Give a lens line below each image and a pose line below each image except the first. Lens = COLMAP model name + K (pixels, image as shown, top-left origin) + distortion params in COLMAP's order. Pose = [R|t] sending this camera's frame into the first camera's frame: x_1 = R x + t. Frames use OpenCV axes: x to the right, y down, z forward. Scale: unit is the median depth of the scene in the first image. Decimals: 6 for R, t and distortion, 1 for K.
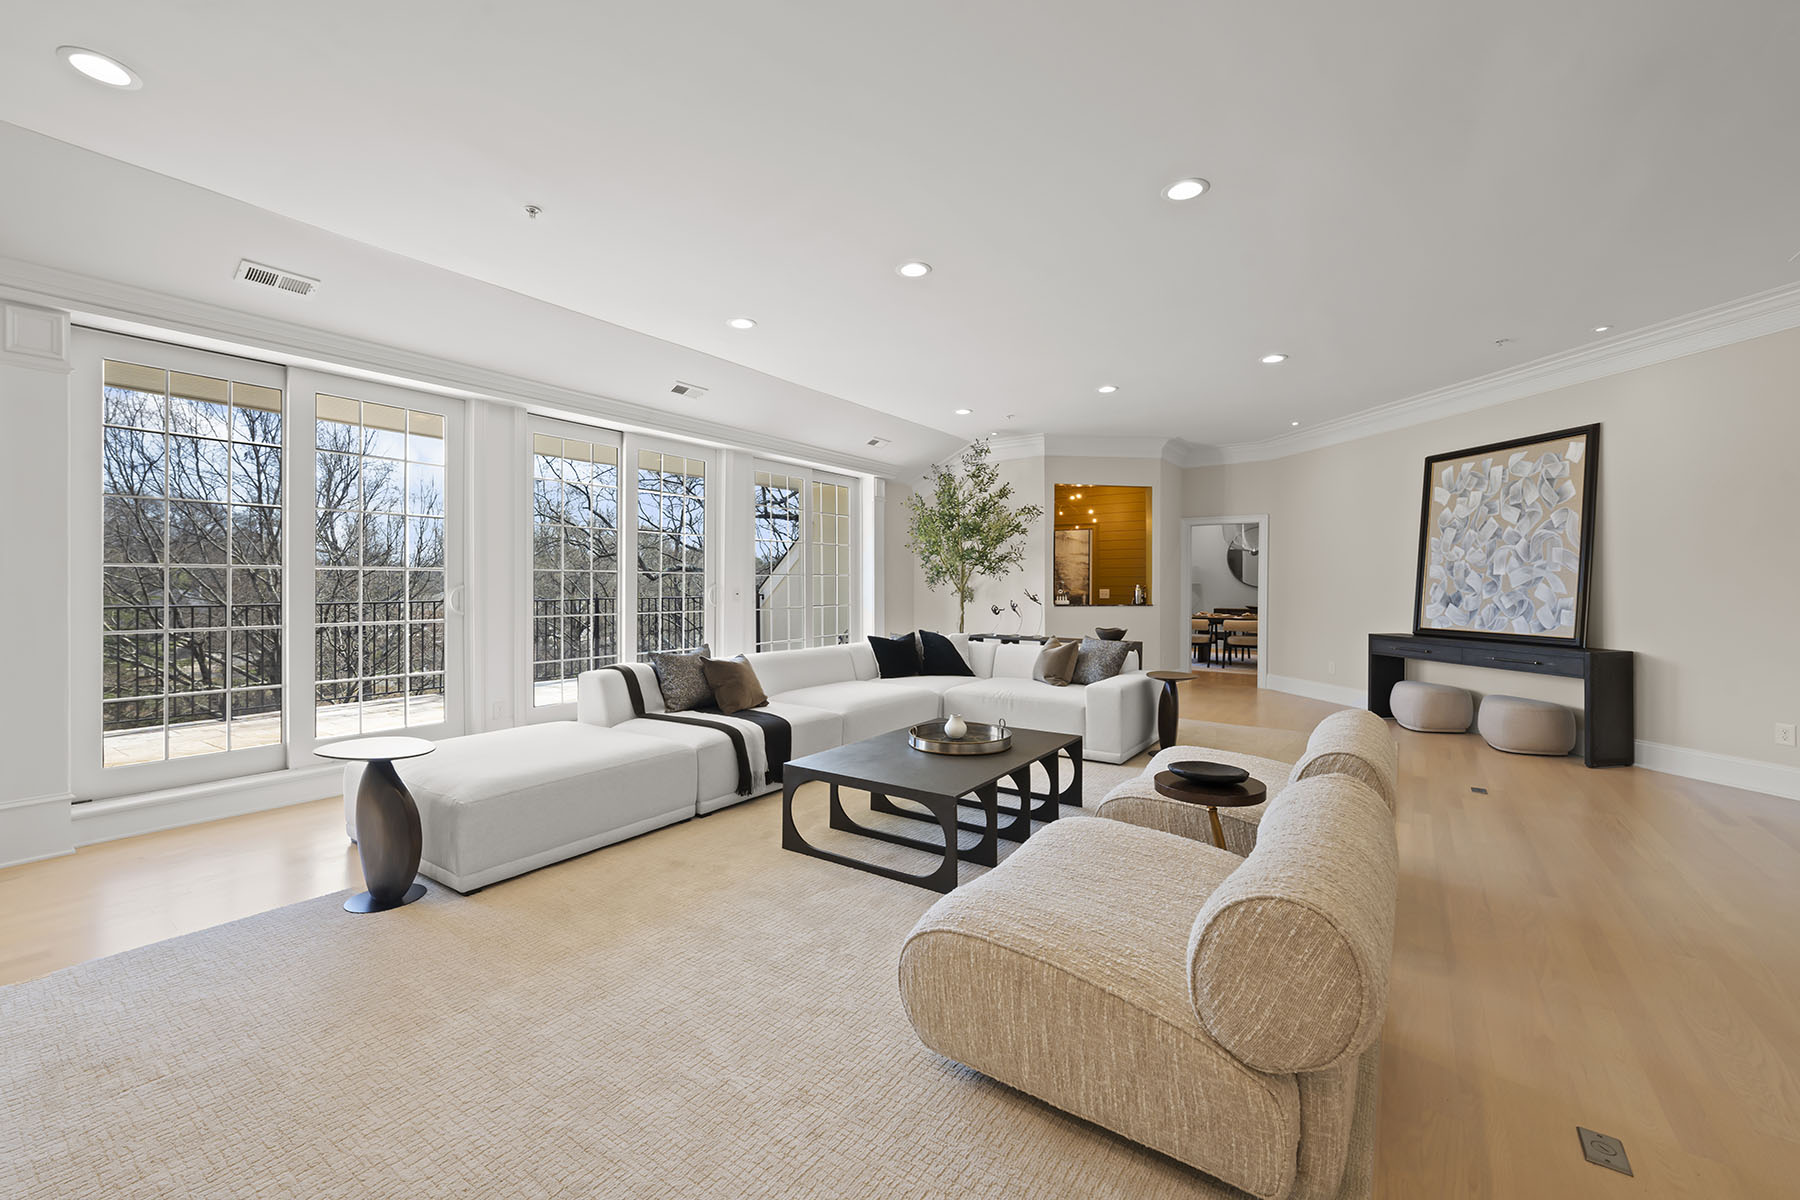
lens RADIAL K [[731.4, 0, 895.9], [0, 731.4, 584.7], [0, 0, 1]] dist [0.001251, -0.000196]
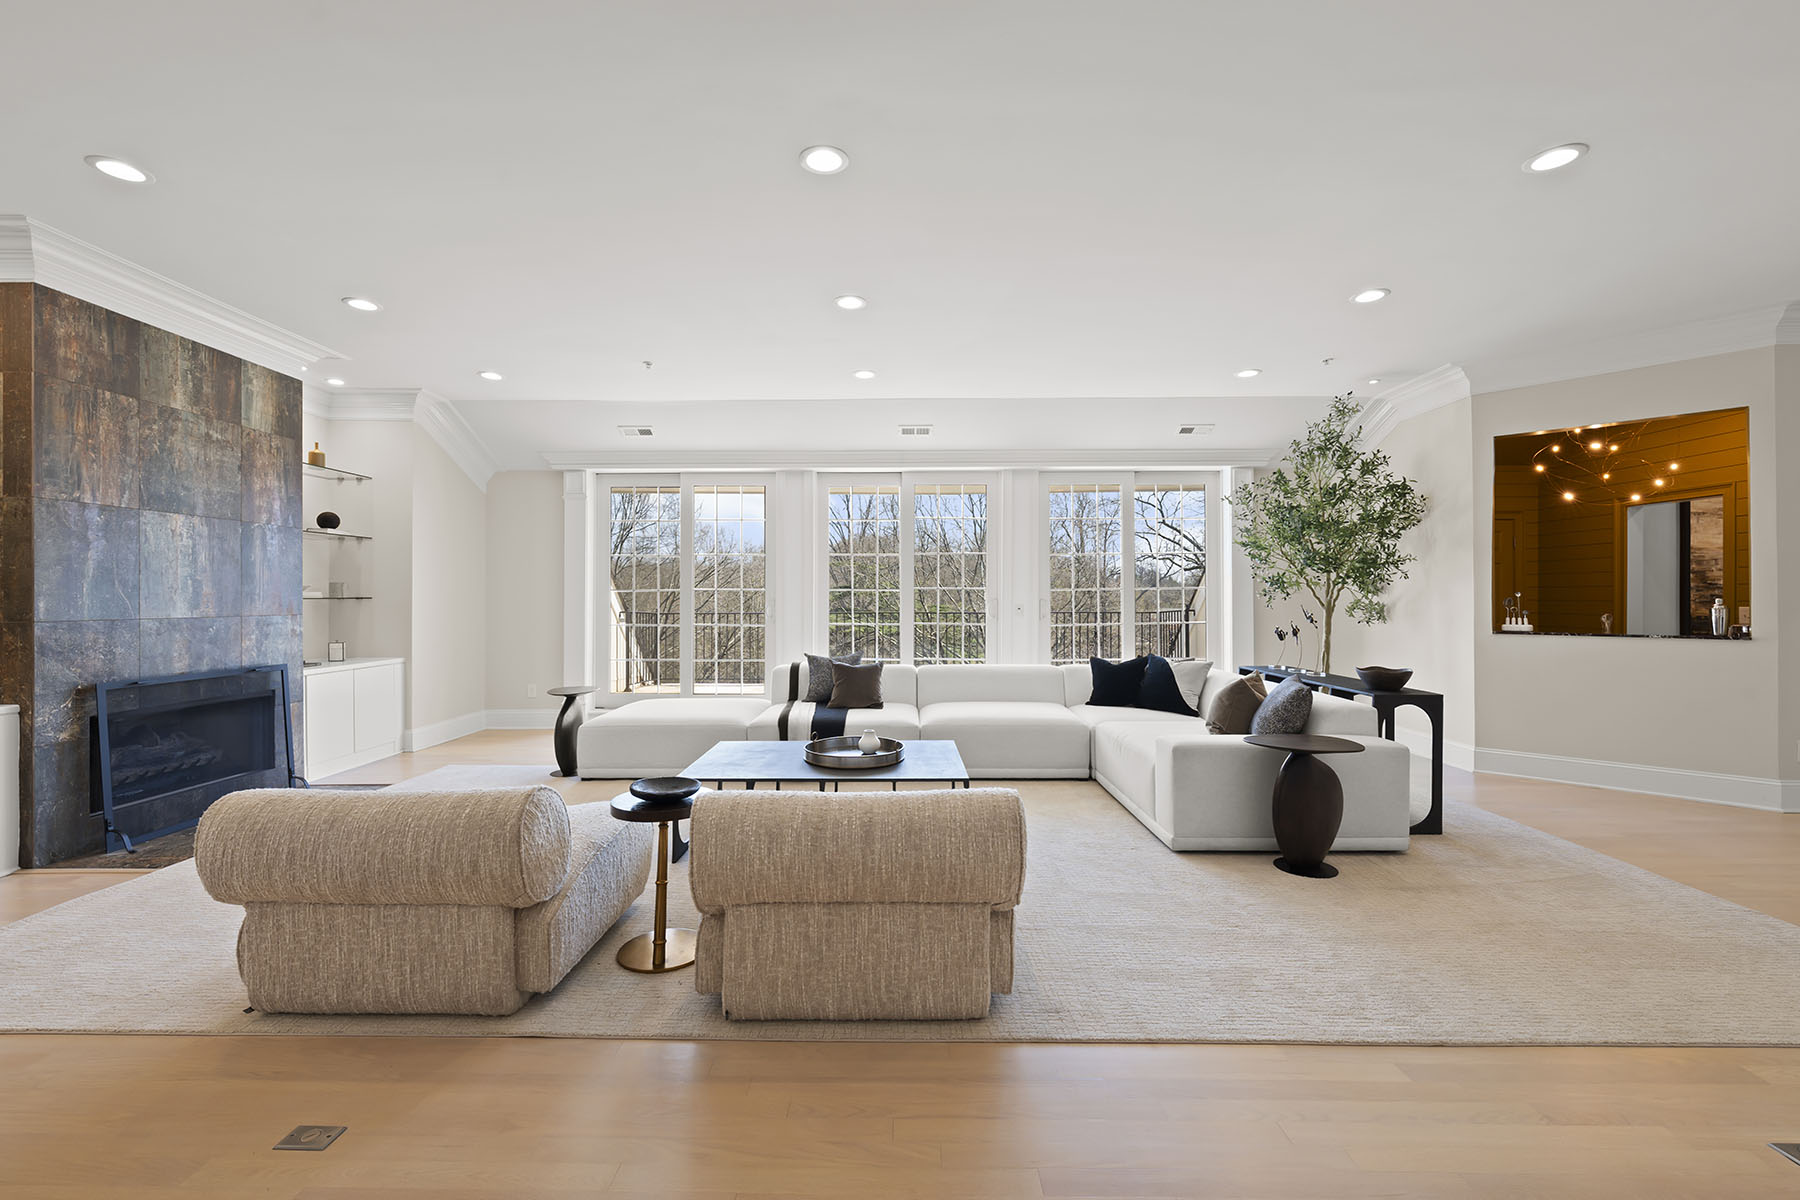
lens RADIAL K [[731.4, 0, 891.6], [0, 731.4, 599.8], [0, 0, 1]] dist [0.001251, -0.000196]
pose [[0.560830, 0.002469, -0.827928, 0.454714], [0.000515, 0.999994, 0.003331, -0.001779], [0.827931, -0.002294, 0.560825, 0.228607]]
